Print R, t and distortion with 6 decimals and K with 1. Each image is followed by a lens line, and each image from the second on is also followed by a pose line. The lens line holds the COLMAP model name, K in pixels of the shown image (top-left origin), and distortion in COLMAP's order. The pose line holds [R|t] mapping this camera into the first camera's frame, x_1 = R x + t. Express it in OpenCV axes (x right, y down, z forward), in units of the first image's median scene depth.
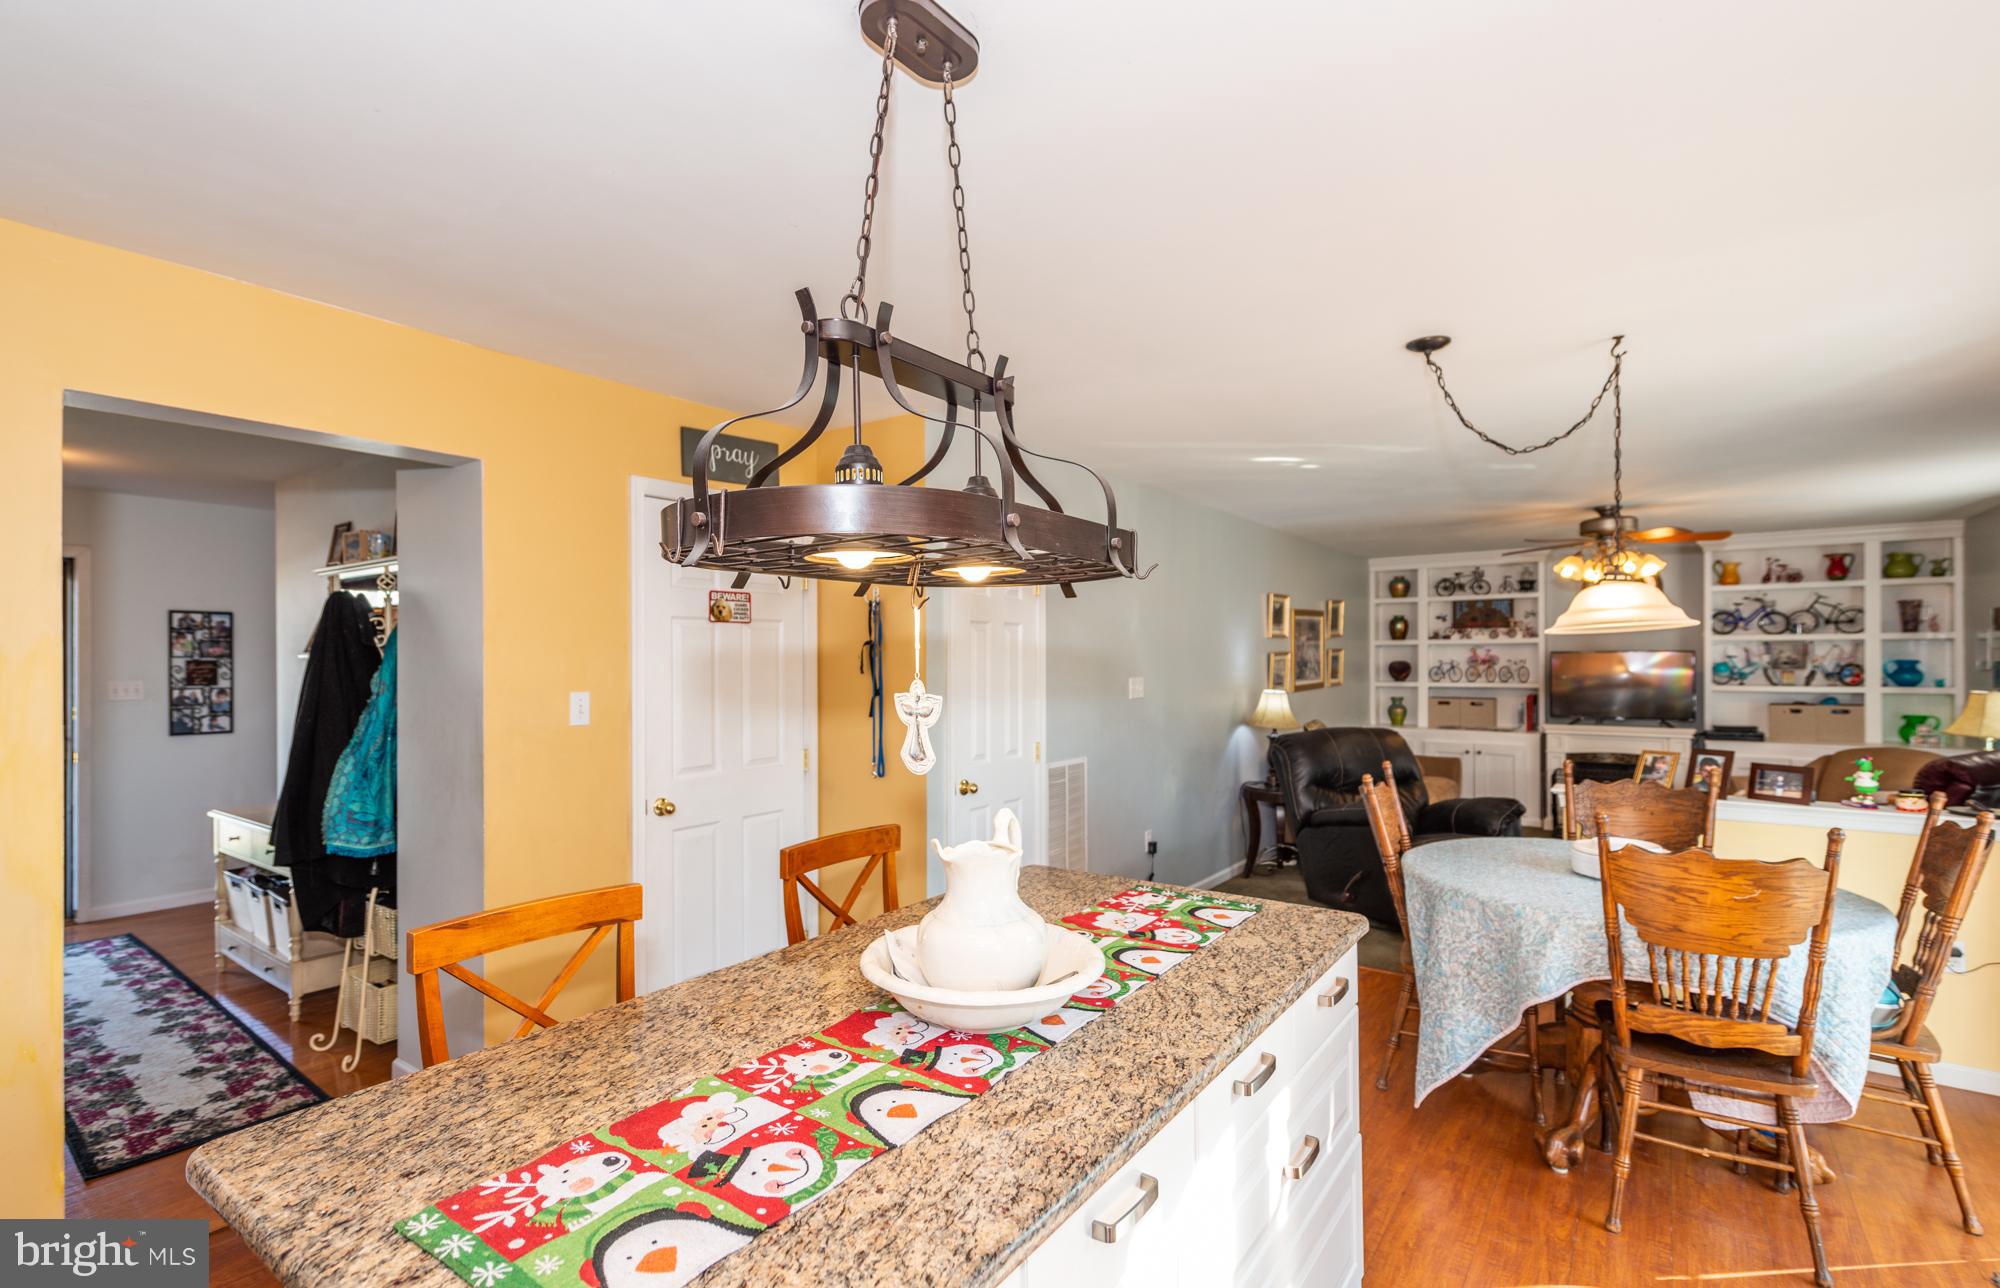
lens RADIAL K [[894.6, 0, 988.5], [0, 894.6, 656.2], [0, 0, 1]] dist [0.002180, 0.000101]
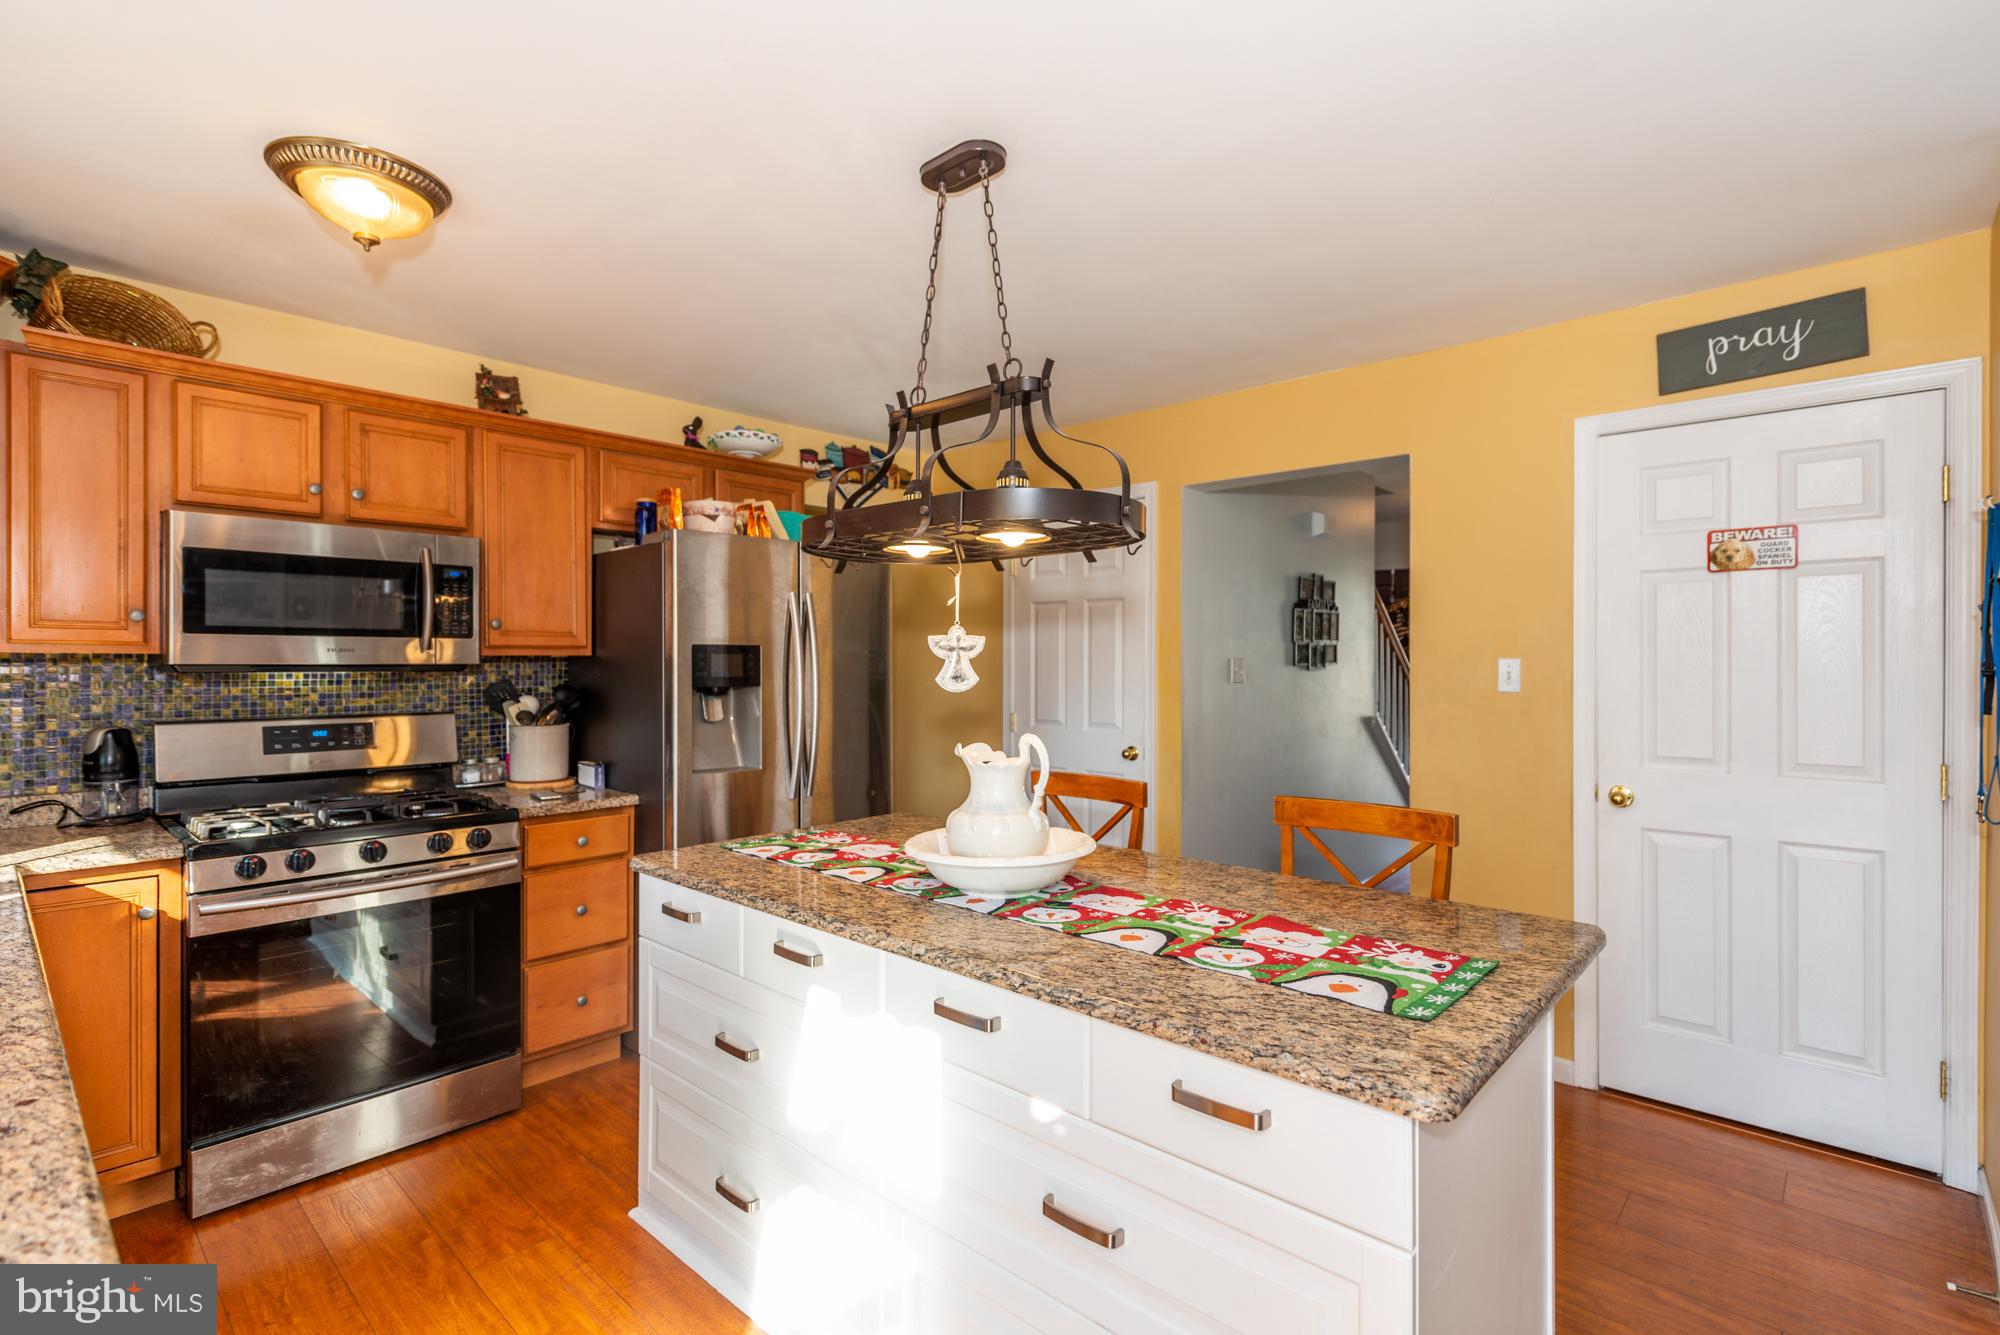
lens RADIAL K [[927.8, 0, 986.7], [0, 927.8, 663.2], [0, 0, 1]] dist [-0.000246, -0.000331]
pose [[-0.098950, 0.011387, -0.995027, 0.942103], [0.004012, 0.999931, 0.011044, 0.048492], [0.995084, -0.002899, -0.098989, 0.808990]]
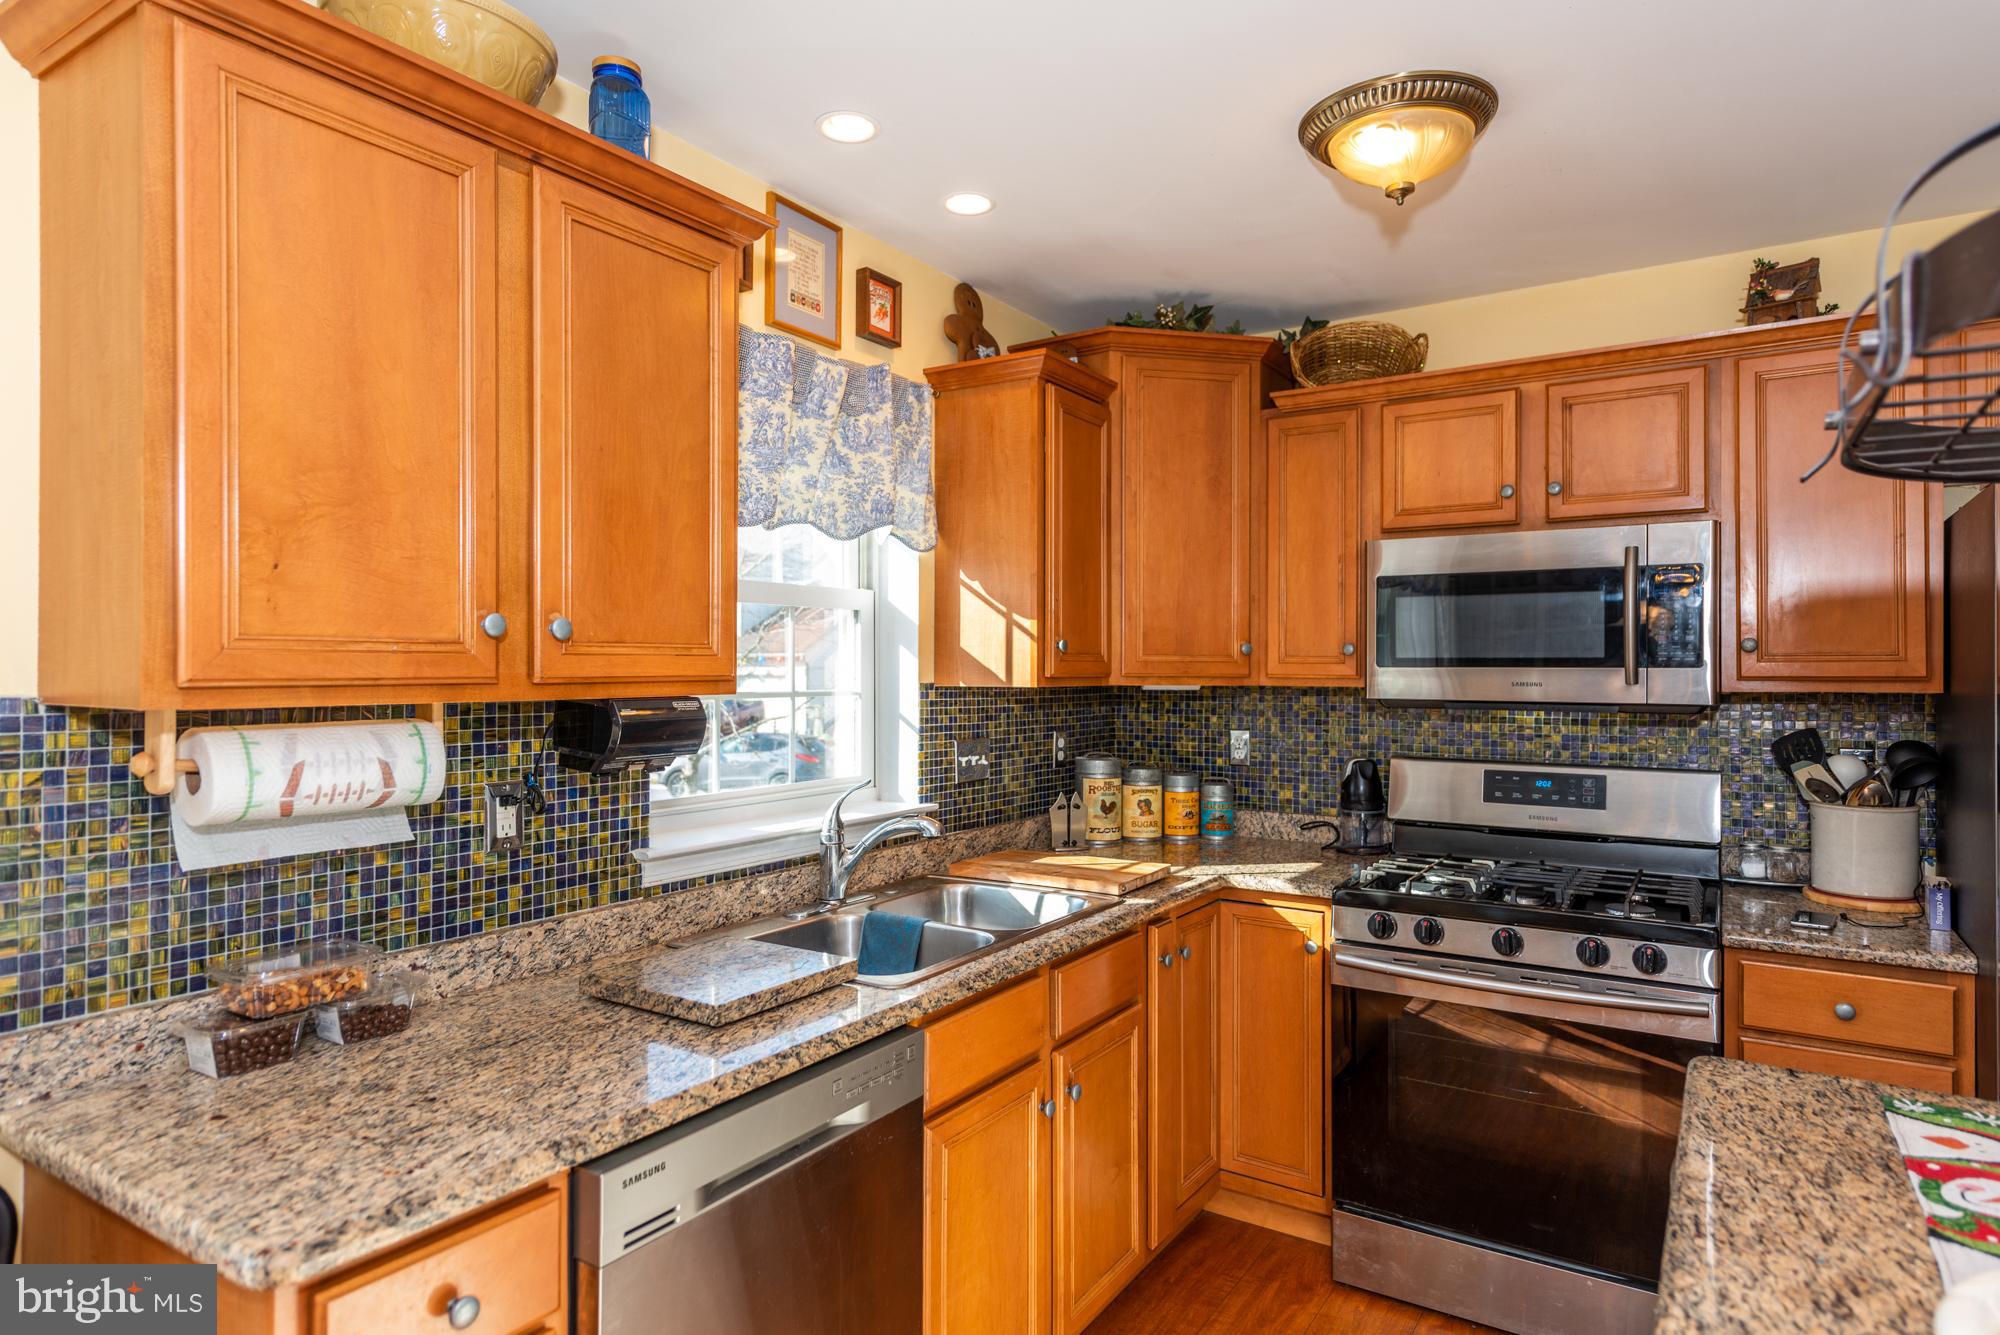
lens RADIAL K [[1121.1, 0, 1009.0], [0, 1121.1, 669.4], [0, 0, 1]] dist [0.002095, 0.000225]
pose [[-0.997542, 0.006944, -0.069731, 0.407407], [0.007222, 0.999967, -0.003734, 0.023792], [0.069703, -0.004229, -0.997559, 1.017514]]
